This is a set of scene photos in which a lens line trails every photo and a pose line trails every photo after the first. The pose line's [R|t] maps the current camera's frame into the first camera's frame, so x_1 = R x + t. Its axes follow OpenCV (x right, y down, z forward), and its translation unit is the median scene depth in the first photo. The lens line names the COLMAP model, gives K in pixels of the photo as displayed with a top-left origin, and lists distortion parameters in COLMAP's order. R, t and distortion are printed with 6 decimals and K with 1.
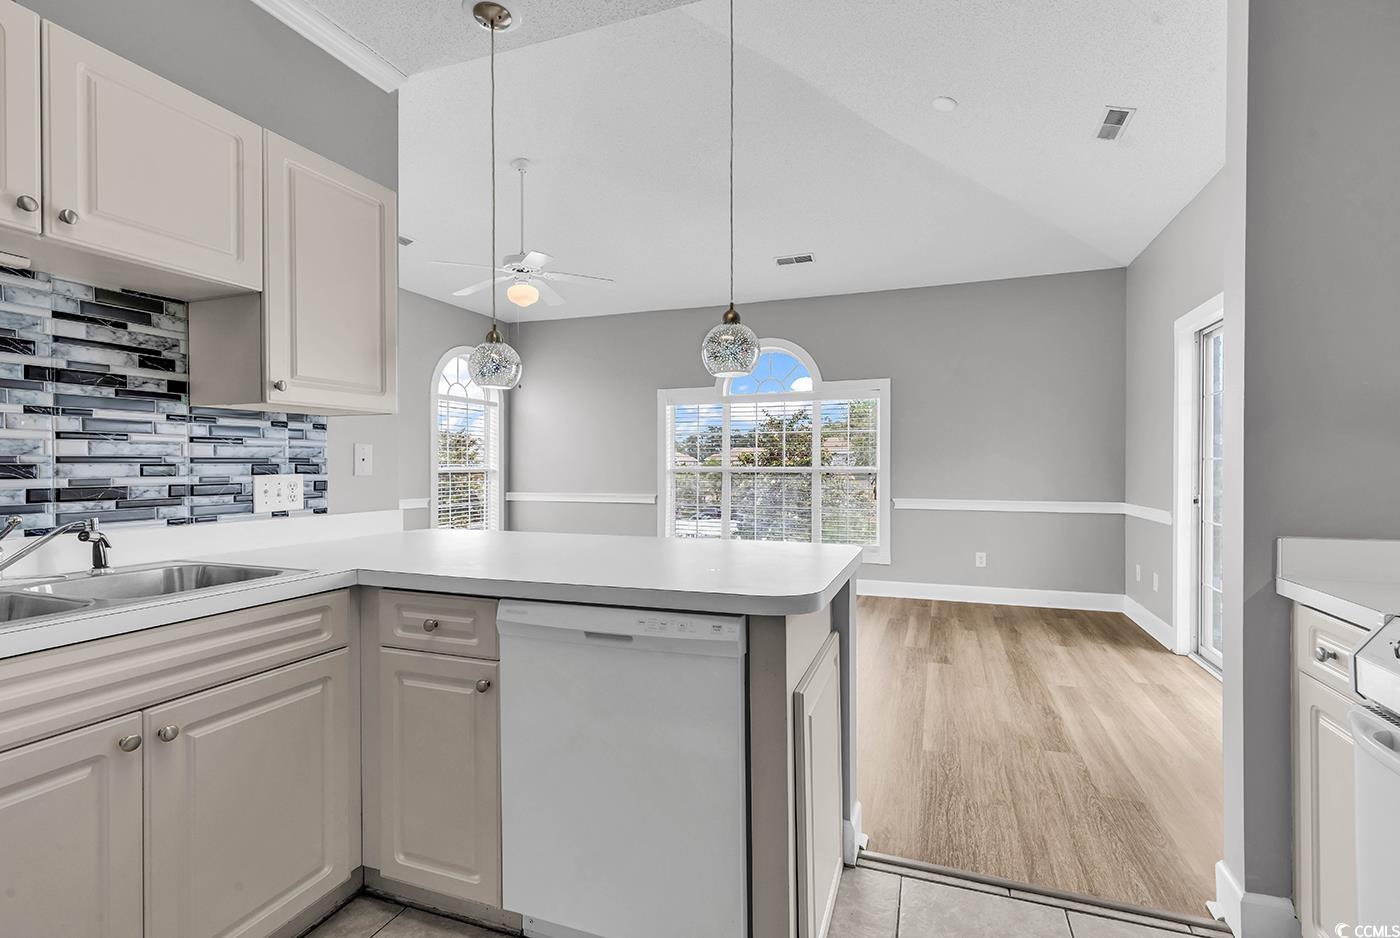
lens RADIAL K [[621.9, 0, 694.5], [0, 621.9, 468.7], [0, 0, 1]] dist [0.006021, 0.000231]
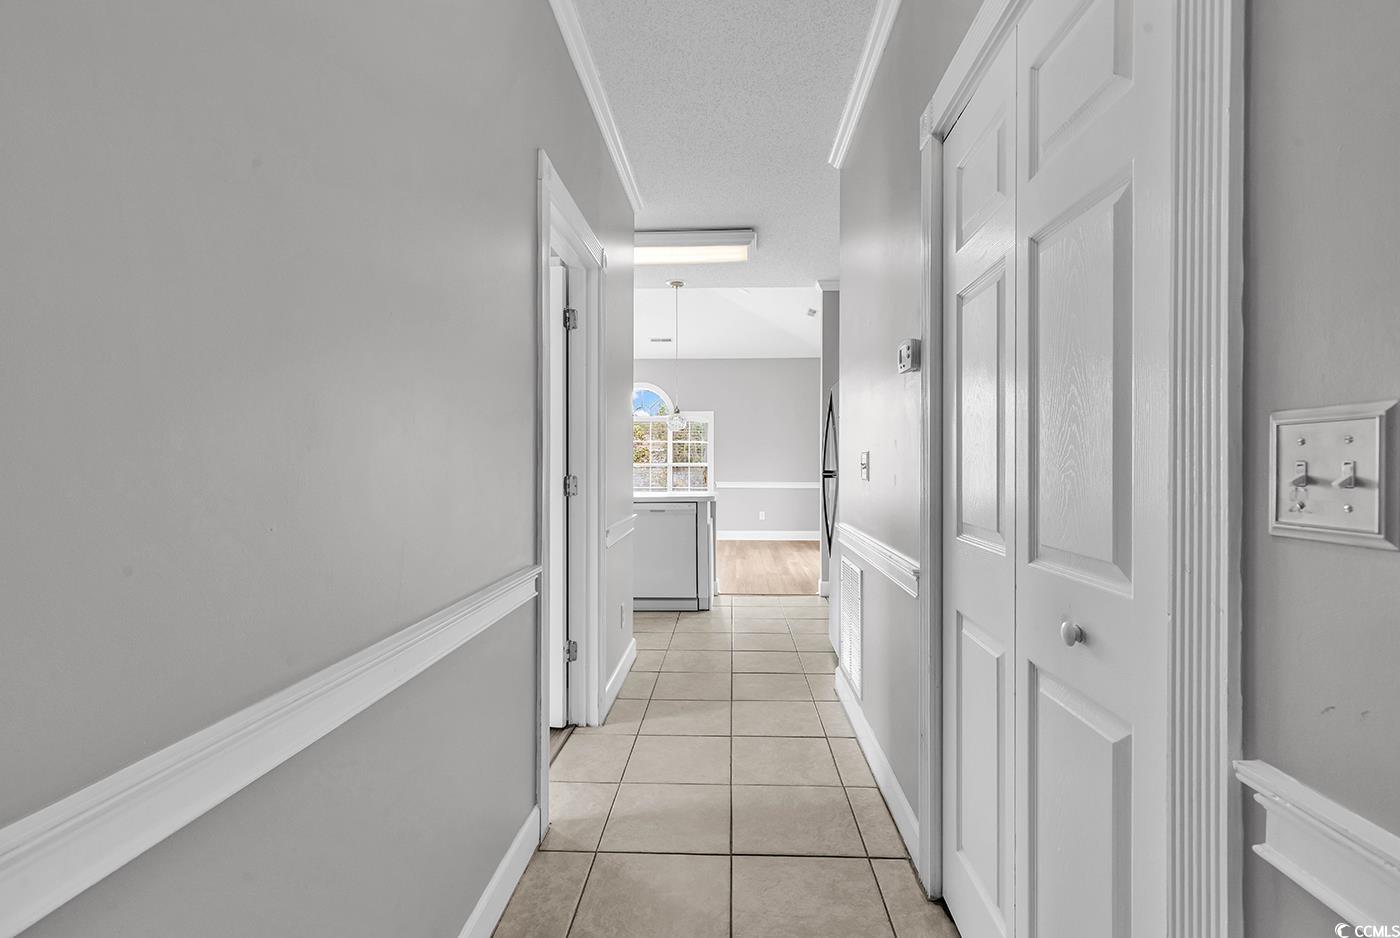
lens RADIAL K [[620.3, 0, 725.5], [0, 620.3, 469.9], [0, 0, 1]] dist [0.002560, 0.000021]
pose [[0.936446, -0.000771, 0.350810, -0.635981], [-0.001851, 0.999973, 0.007139, 0.007034], [-0.350806, -0.007335, 0.936419, -1.524312]]
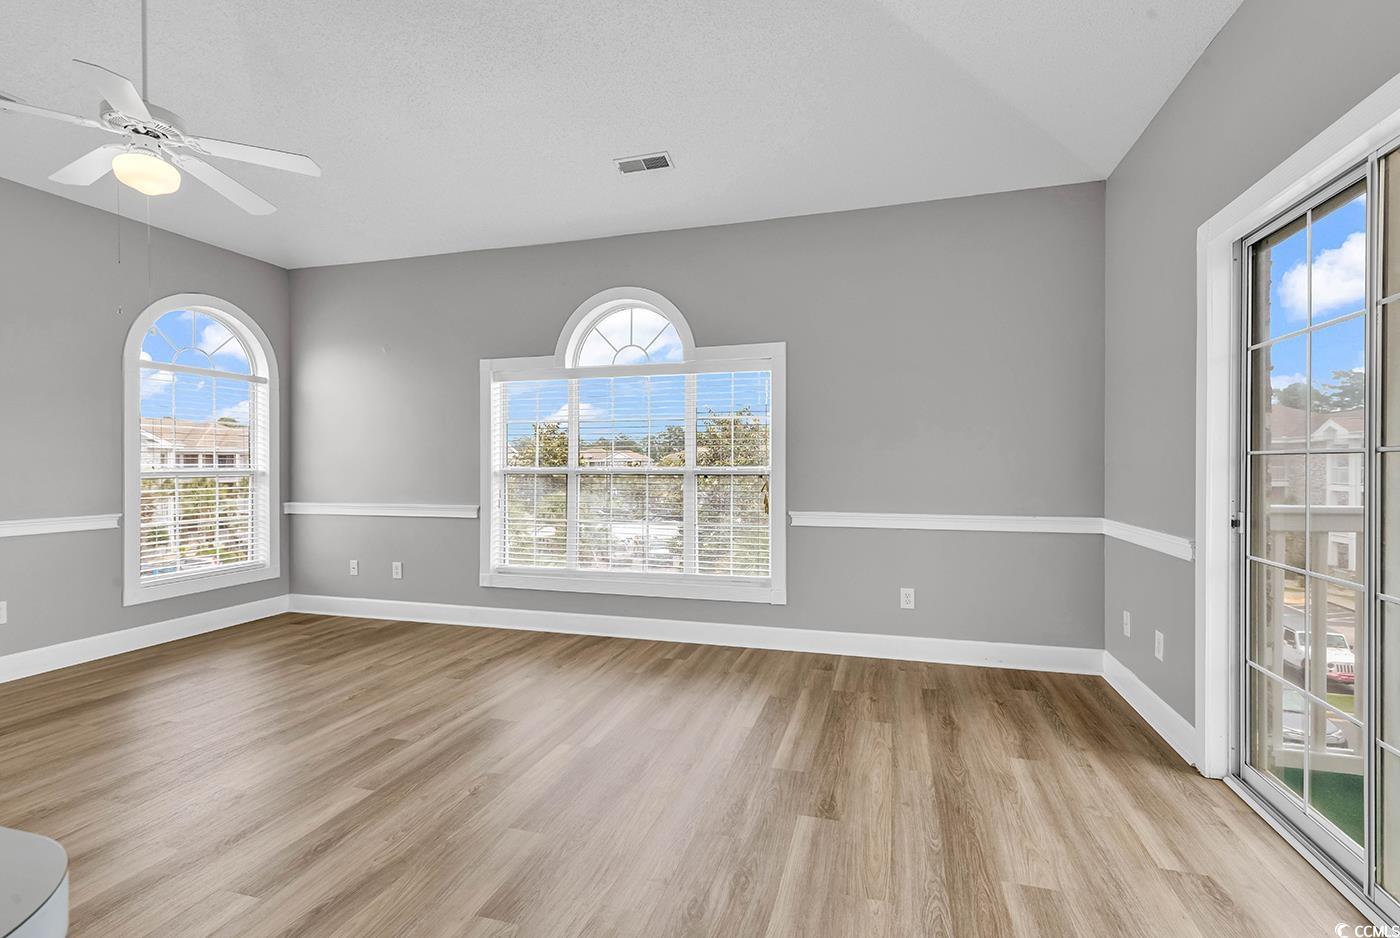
lens RADIAL K [[633.9, 0, 700.0], [0, 633.9, 469.0], [0, 0, 1]] dist [-0.000349, -0.000250]
pose [[0.996600, -0.000863, 0.082389, 0.412044], [0.000851, 1.000000, 0.000182, -0.002644], [-0.082389, -0.000111, 0.996600, 0.751697]]
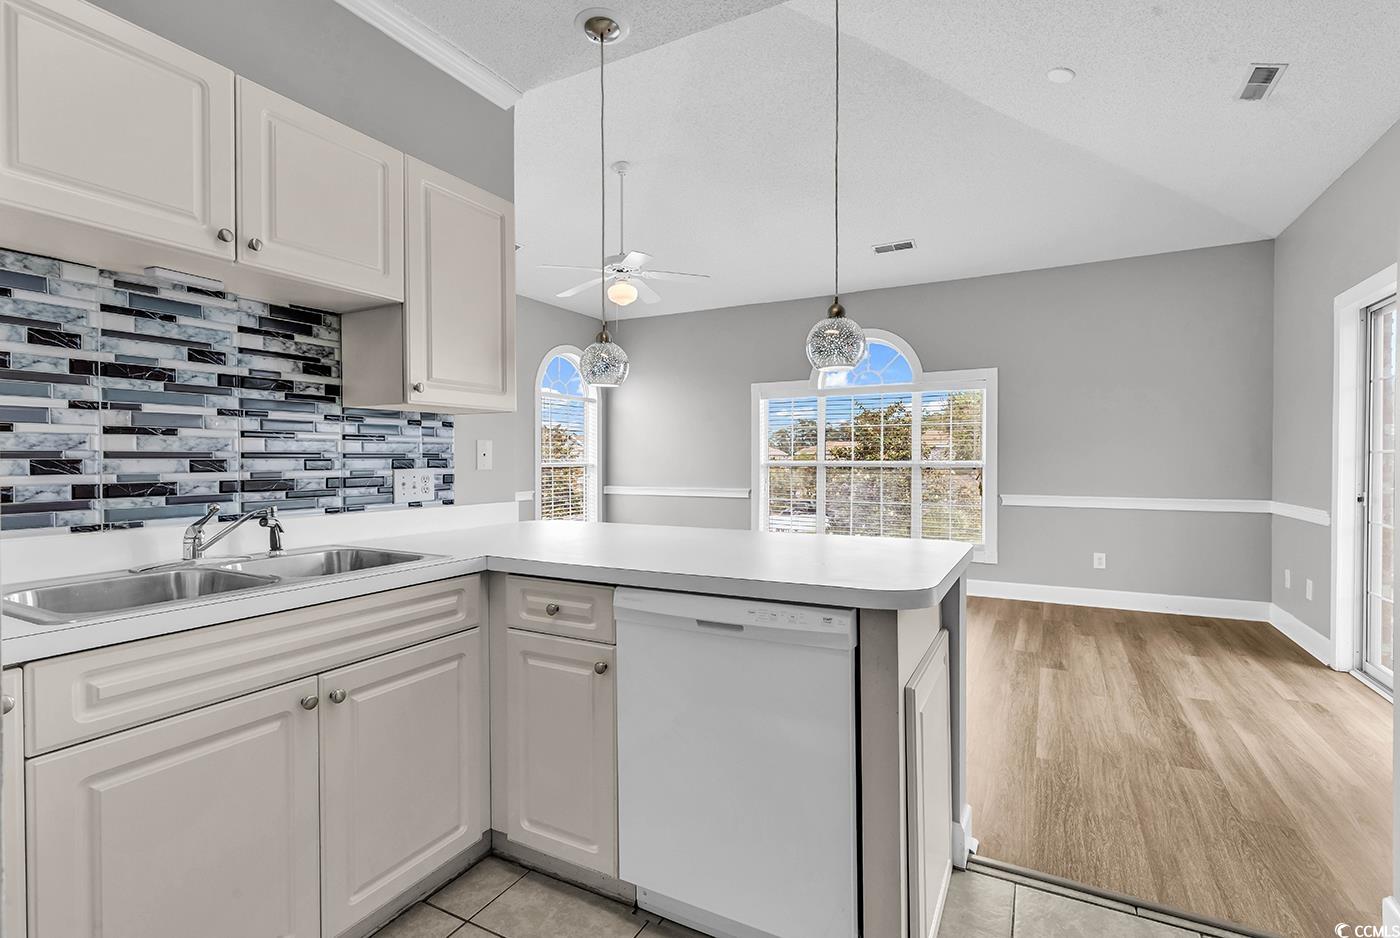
lens RADIAL K [[626.3, 0, 701.4], [0, 626.3, 466.7], [0, 0, 1]] dist [0.003735, -0.000088]
pose [[0.991300, 0.000899, -0.131617, -0.020160], [-0.000158, 0.999984, 0.005639, -0.000271], [0.131620, -0.005570, 0.991285, -0.023243]]
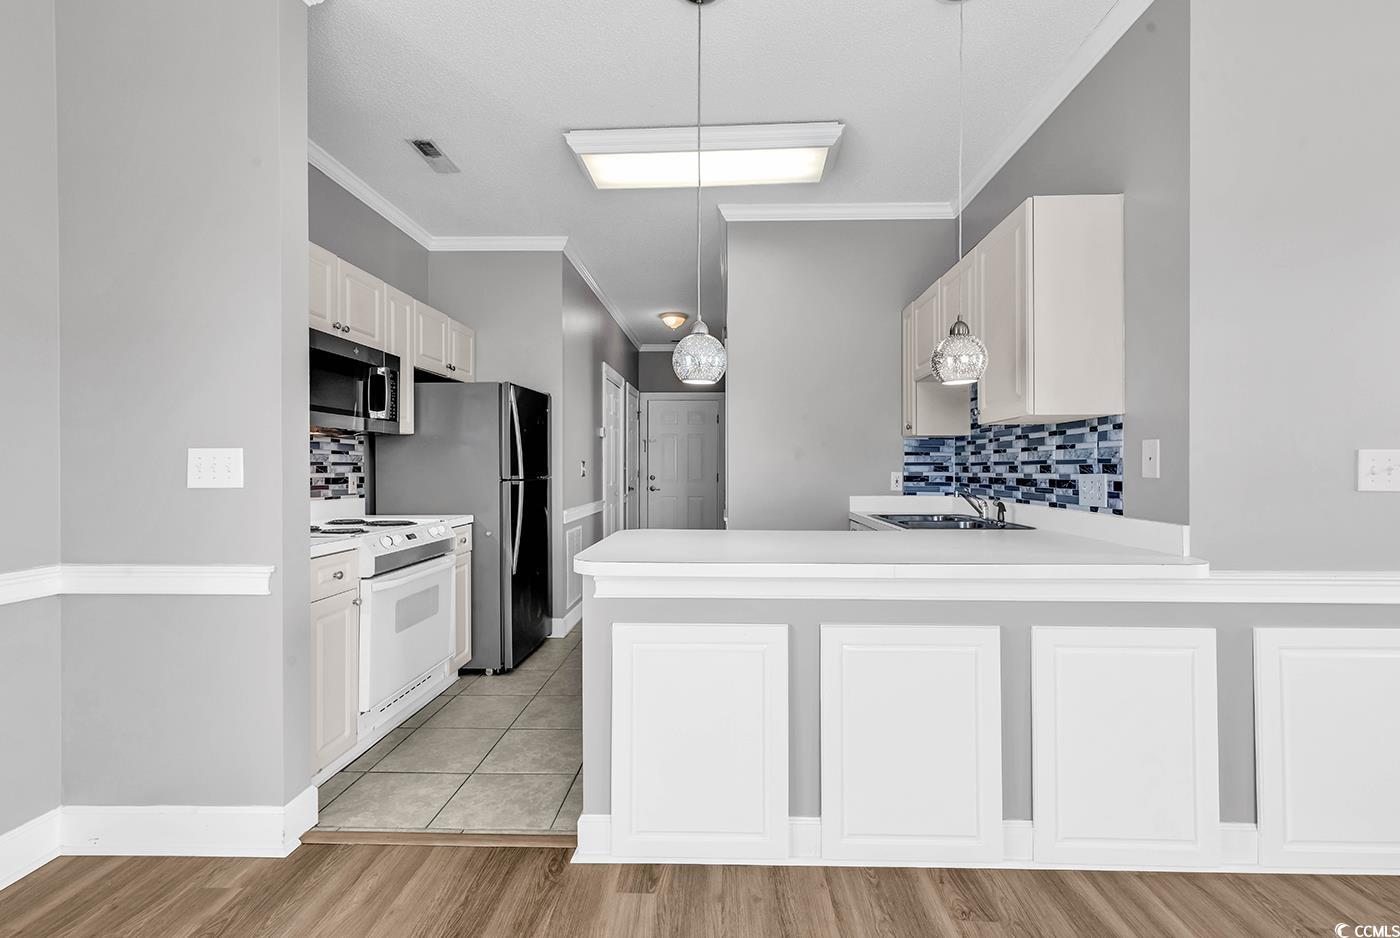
lens RADIAL K [[652.8, 0, 707.7], [0, 652.8, 469.1], [0, 0, 1]] dist [-0.000912, 0.000110]
pose [[-0.943314, 0.003786, -0.331879, 0.358574], [0.001522, 0.999974, 0.007081, -0.008138], [0.331897, 0.006175, -0.943295, 1.781925]]
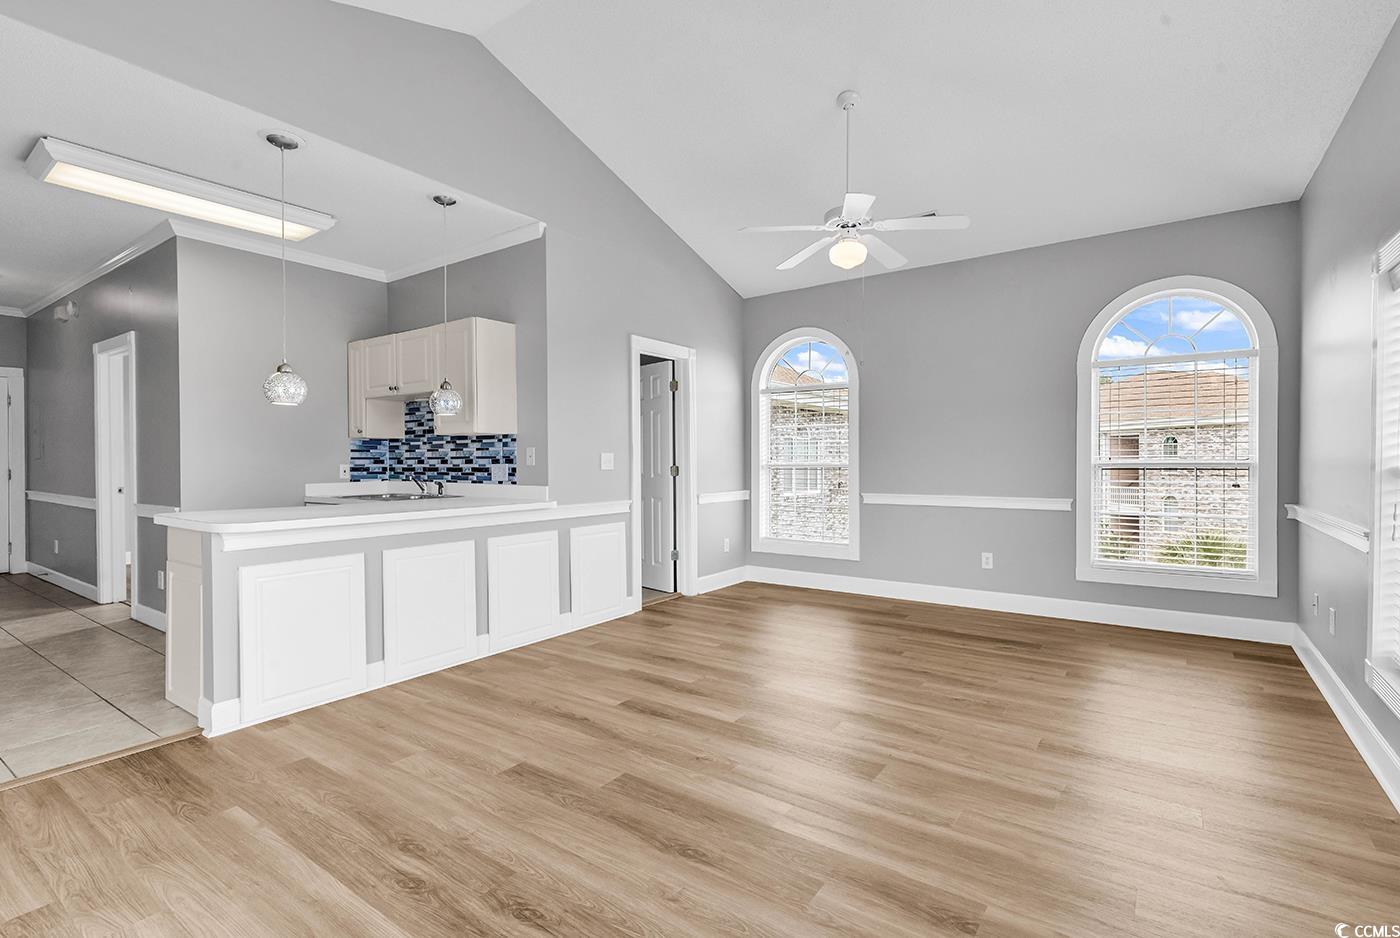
lens RADIAL K [[643.3, 0, 749.7], [0, 643.3, 465.4], [0, 0, 1]] dist [0.000084, -0.000155]
pose [[-0.198888, 0.011585, -0.979954, 1.248682], [-0.000557, 0.999929, 0.011934, -0.011625], [0.980022, 0.002919, -0.198867, 2.156880]]
